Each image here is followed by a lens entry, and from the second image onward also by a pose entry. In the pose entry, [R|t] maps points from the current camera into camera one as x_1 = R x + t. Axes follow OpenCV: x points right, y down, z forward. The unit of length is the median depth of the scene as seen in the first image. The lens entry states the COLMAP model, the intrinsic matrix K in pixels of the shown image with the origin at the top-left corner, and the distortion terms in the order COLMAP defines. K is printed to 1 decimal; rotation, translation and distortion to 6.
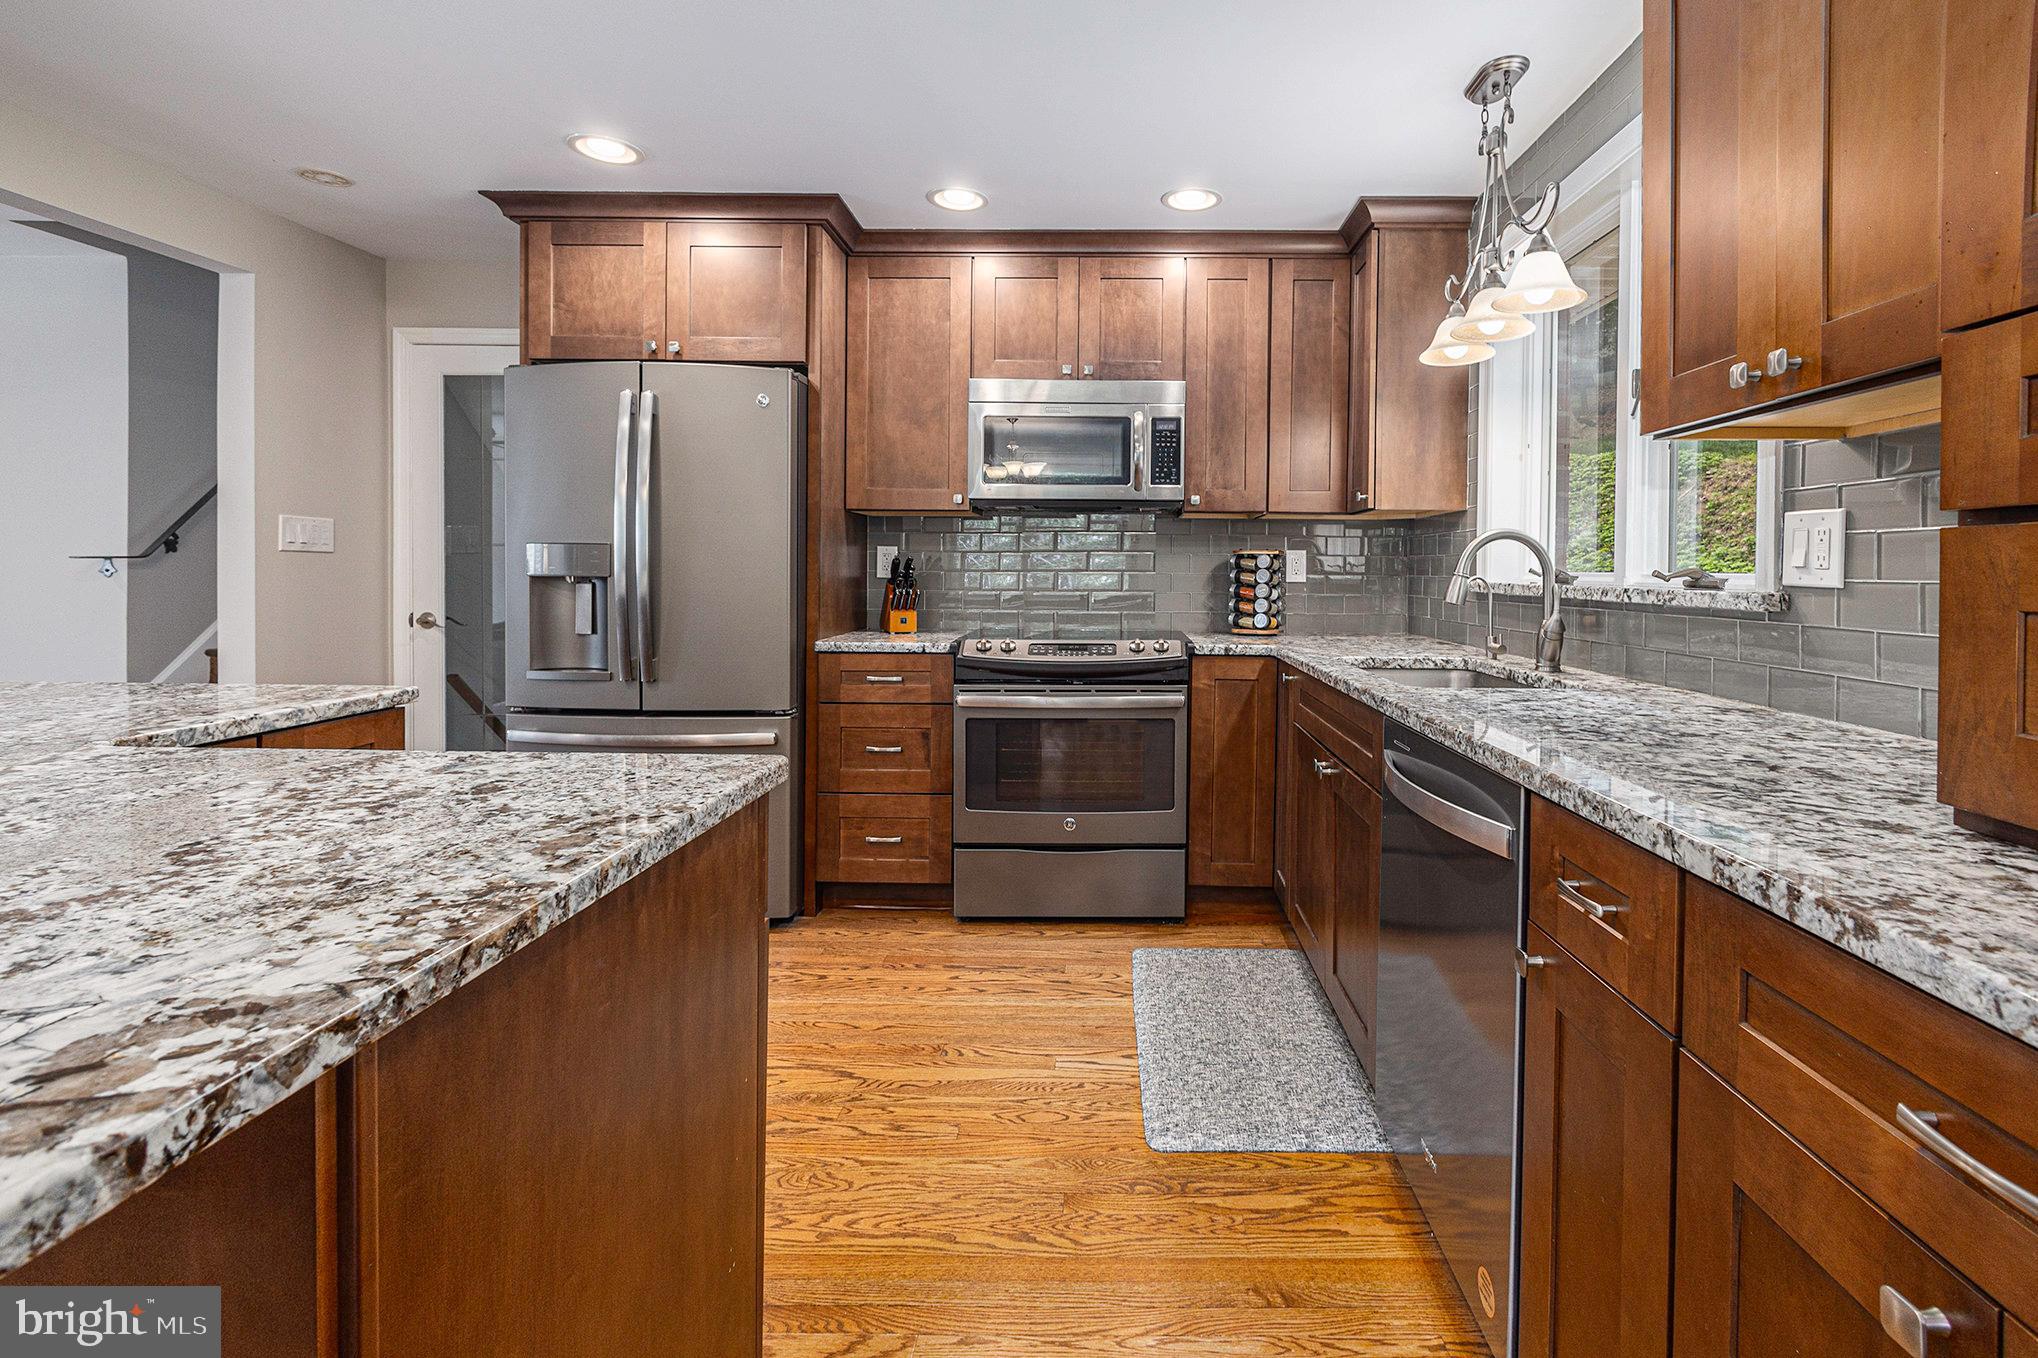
lens RADIAL K [[913.6, 0, 1108.0], [0, 913.6, 586.7], [0, 0, 1]] dist [-0.004025, -0.000054]
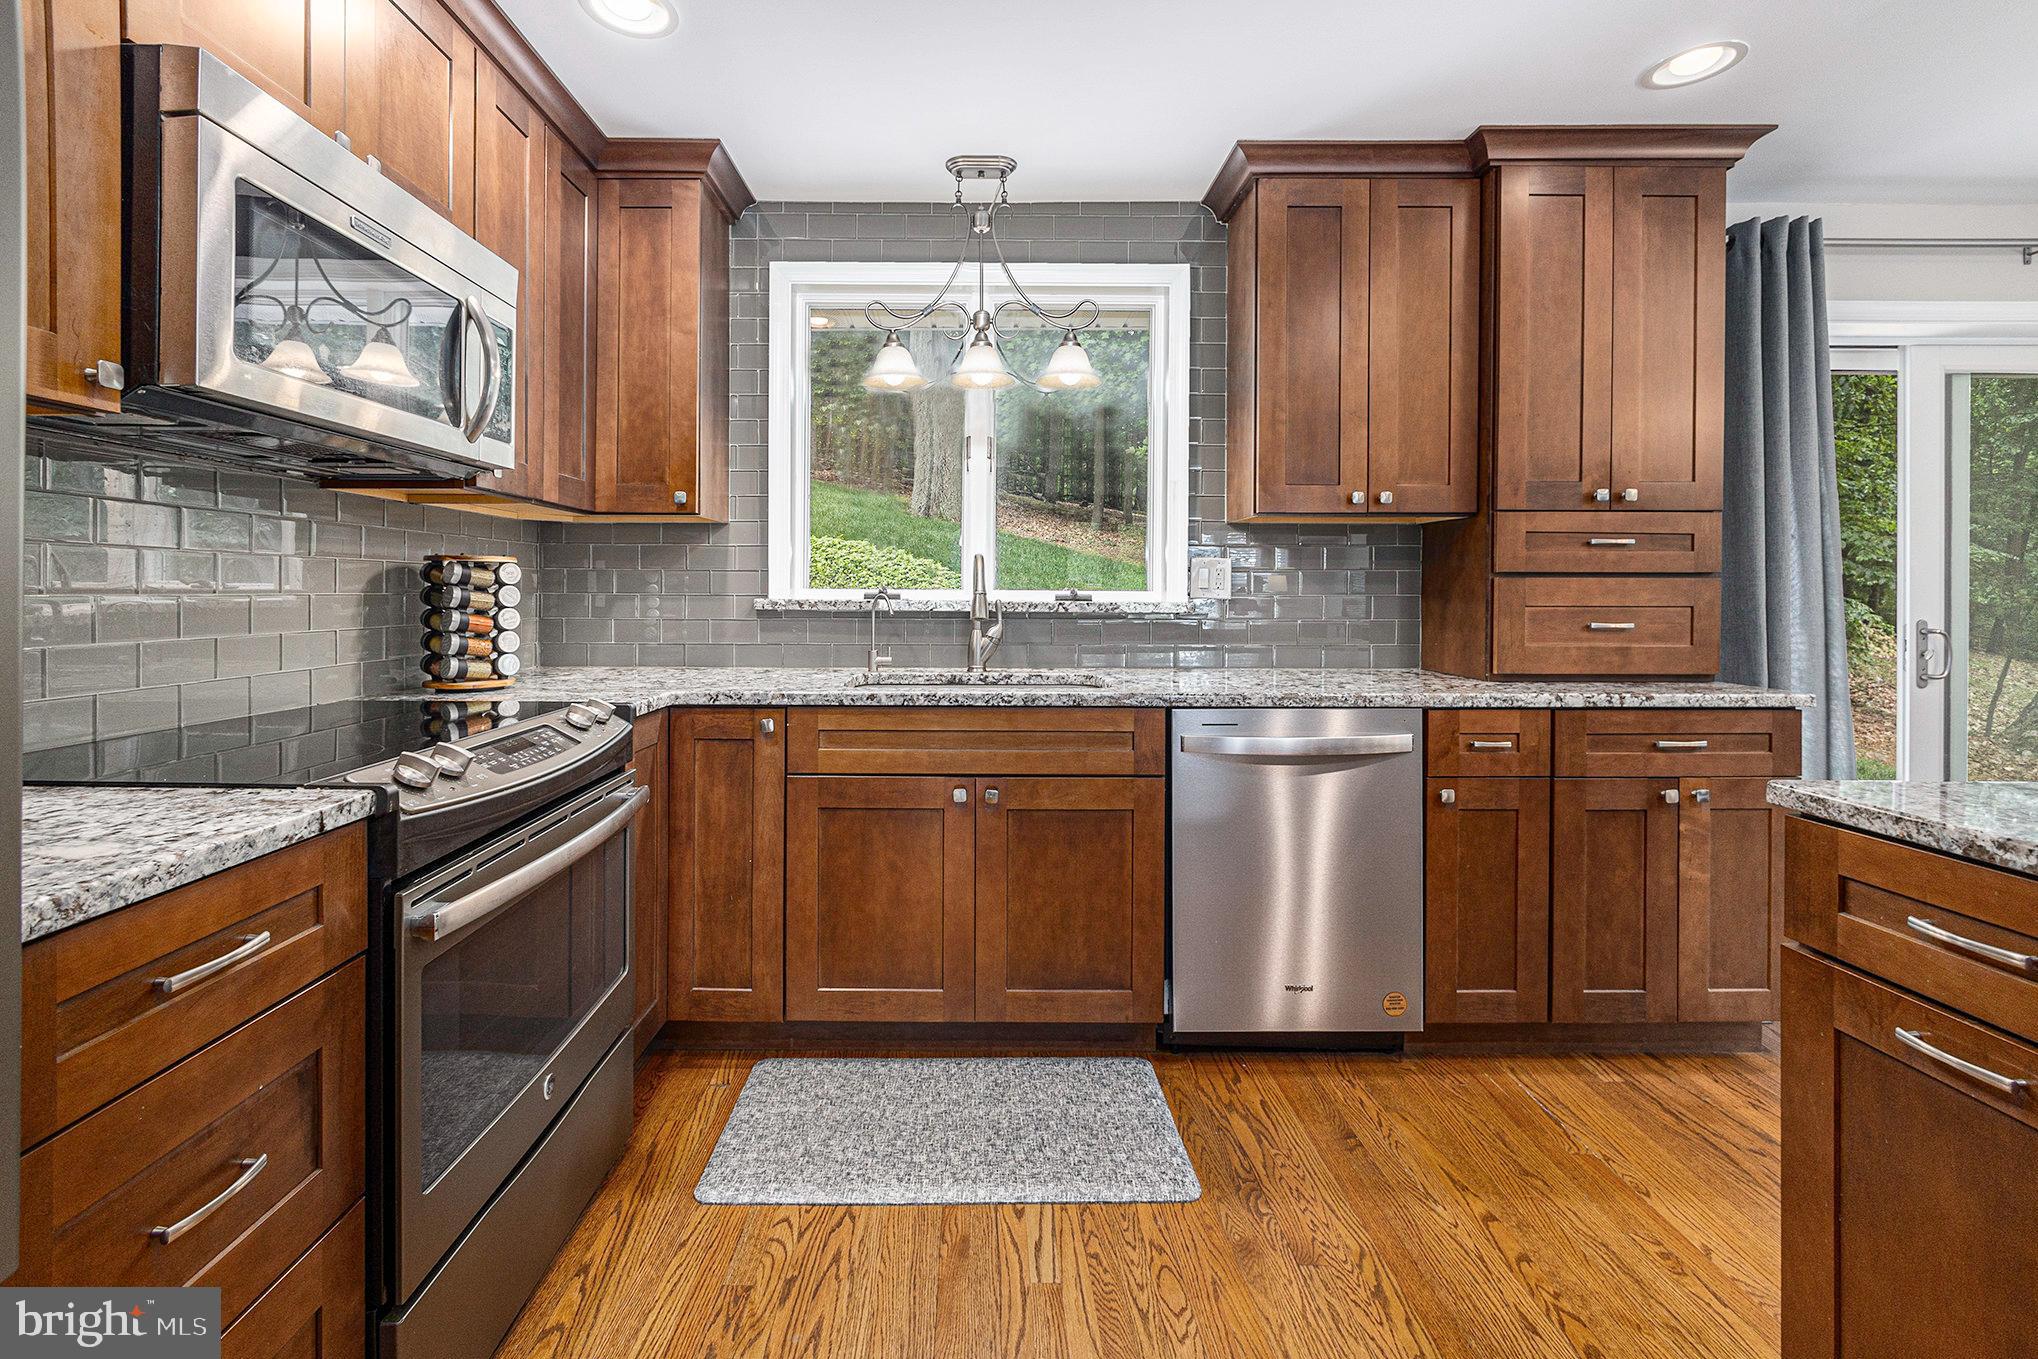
lens RADIAL K [[913.6, 0, 956.0], [0, 913.6, 588.5], [0, 0, 1]] dist [-0.004025, -0.000054]
pose [[-0.007700, -0.007982, 0.999938, -0.551174], [0.011313, 0.999903, 0.008069, -0.021316], [-0.999906, 0.011374, -0.007609, 0.766510]]
